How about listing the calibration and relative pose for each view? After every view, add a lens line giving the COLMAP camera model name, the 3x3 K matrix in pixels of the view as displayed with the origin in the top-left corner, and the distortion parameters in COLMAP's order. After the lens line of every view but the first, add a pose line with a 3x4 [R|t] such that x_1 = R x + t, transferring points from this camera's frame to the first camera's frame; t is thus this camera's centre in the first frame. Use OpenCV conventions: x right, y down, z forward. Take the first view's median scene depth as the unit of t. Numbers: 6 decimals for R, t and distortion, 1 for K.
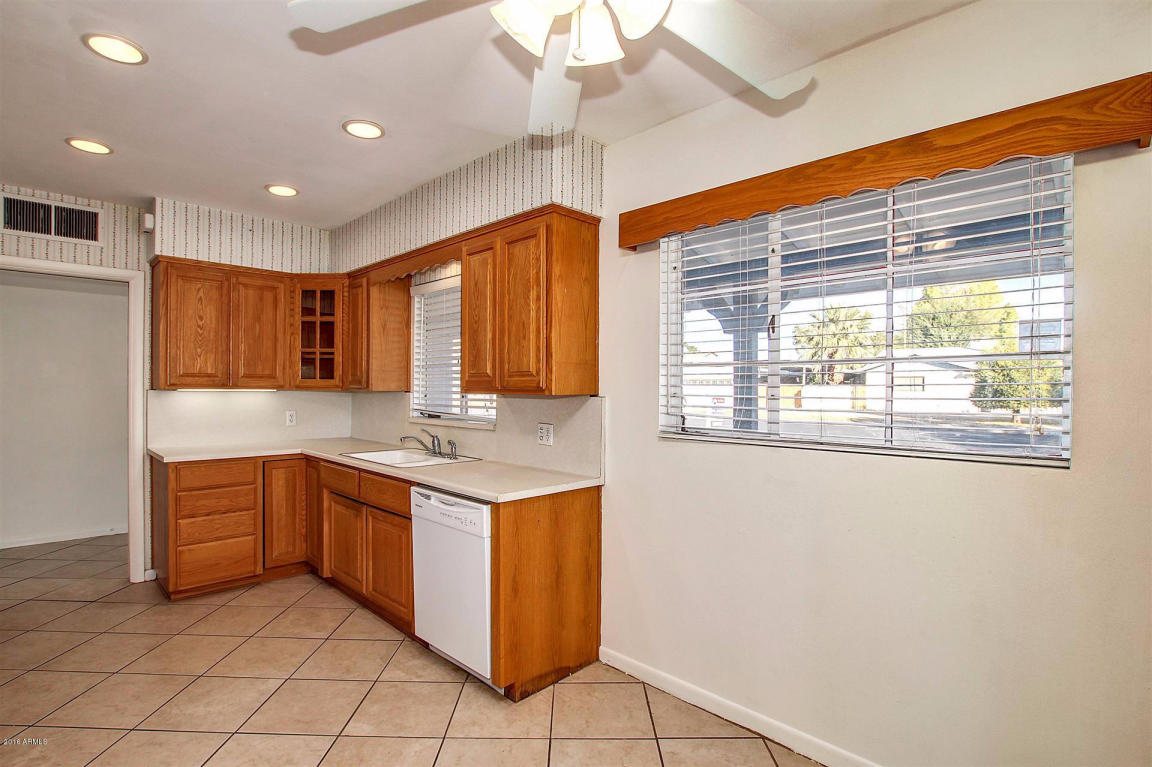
lens RADIAL K [[547.5, 0, 575.1], [0, 547.5, 391.6], [0, 0, 1]] dist [-0.040969, 0.009633]
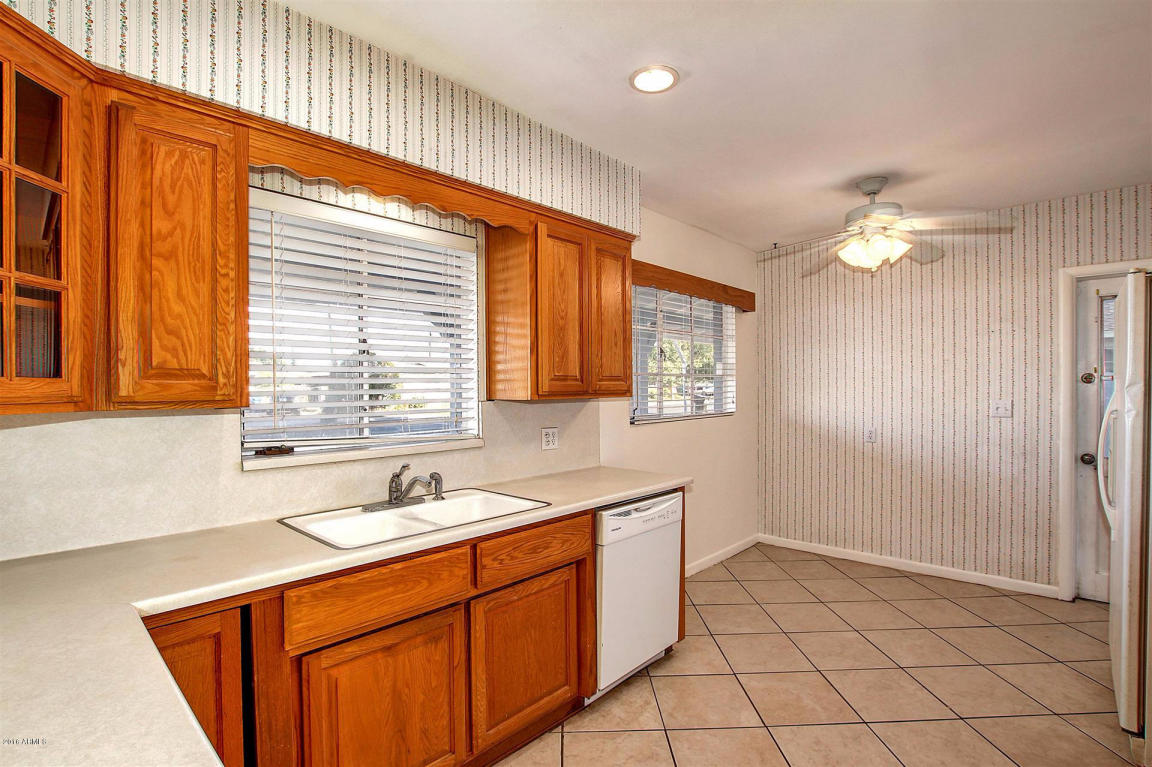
lens RADIAL K [[547.5, 0, 575.1], [0, 547.5, 391.6], [0, 0, 1]] dist [-0.040969, 0.009633]
pose [[-0.010265, -0.012664, 0.999867, -0.839120], [0.014374, 0.999815, 0.012811, -0.015506], [-0.999844, 0.014503, -0.010081, 0.779370]]
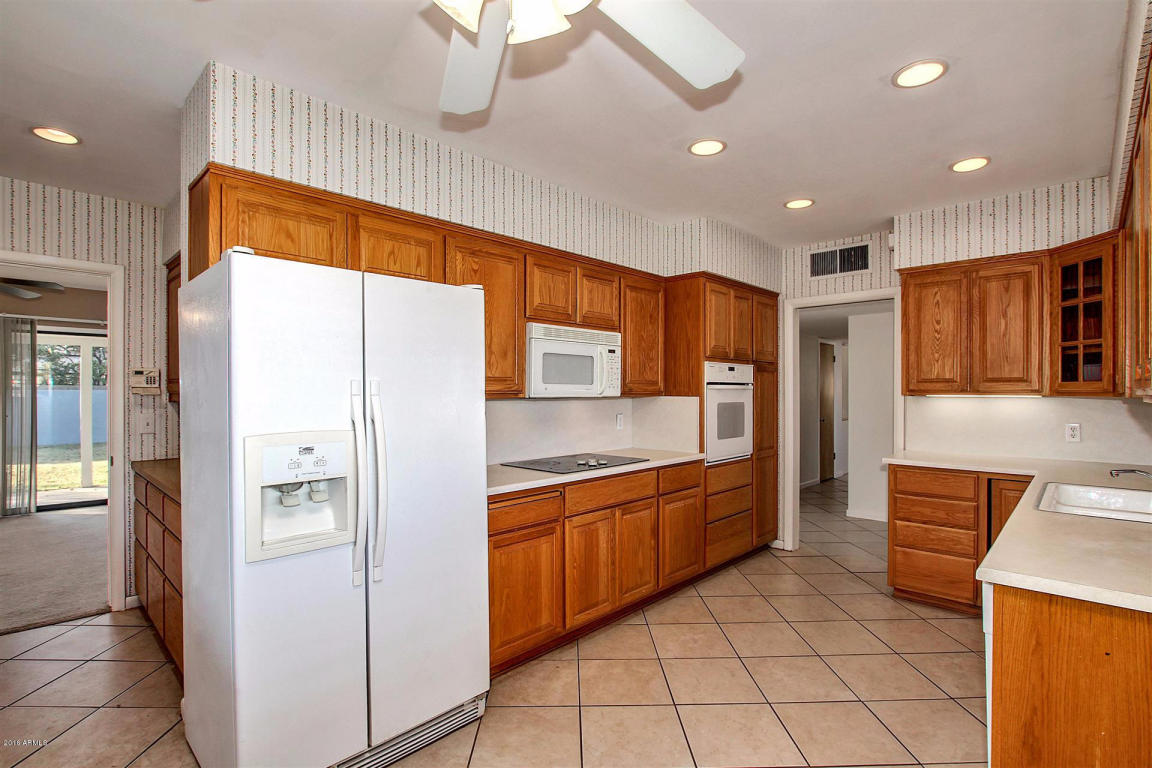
lens RADIAL K [[547.5, 0, 575.1], [0, 547.5, 392.1], [0, 0, 1]] dist [-0.040969, 0.009633]
pose [[0.014748, -0.004984, -0.999879, 0.273209], [-0.005606, 0.999971, -0.005067, -0.001111], [0.999876, 0.005680, 0.014720, 0.325406]]
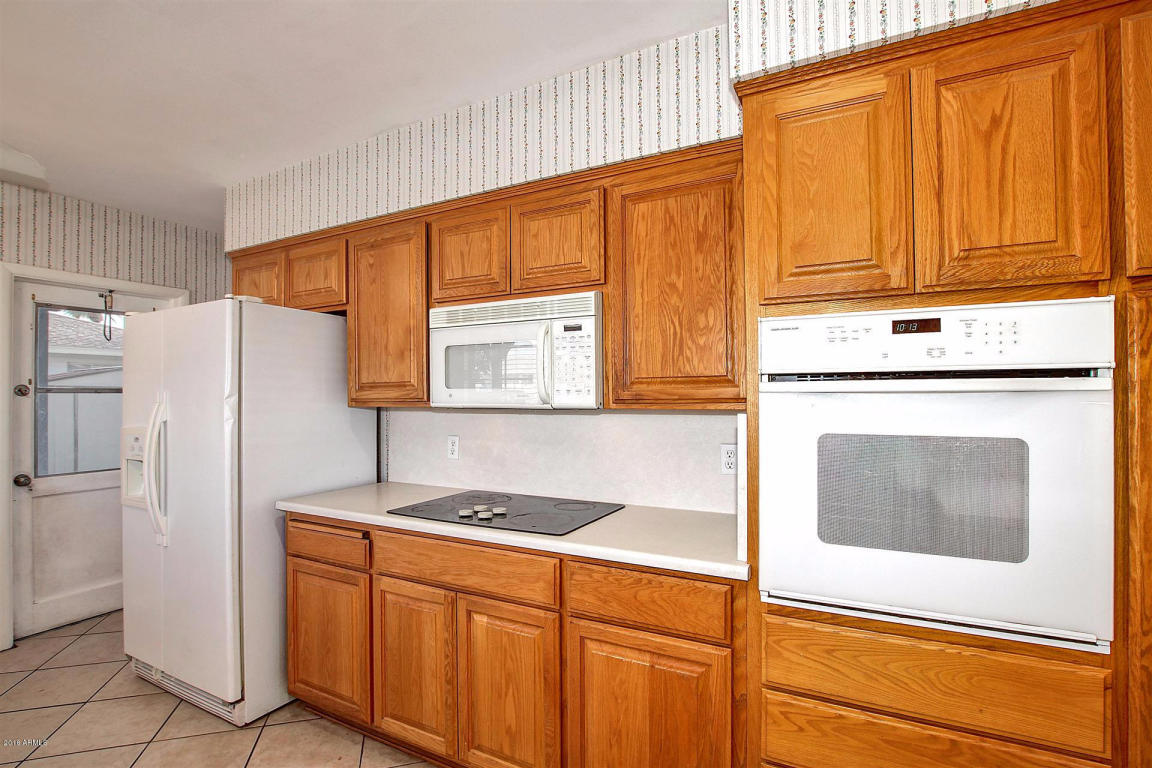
lens RADIAL K [[547.5, 0, 575.1], [0, 547.5, 392.1], [0, 0, 1]] dist [-0.040969, 0.009633]
pose [[-0.957379, -0.004535, -0.288800, -0.524175], [-0.004147, 0.999989, -0.001956, -0.013514], [0.288806, -0.000675, -0.957388, 0.913411]]
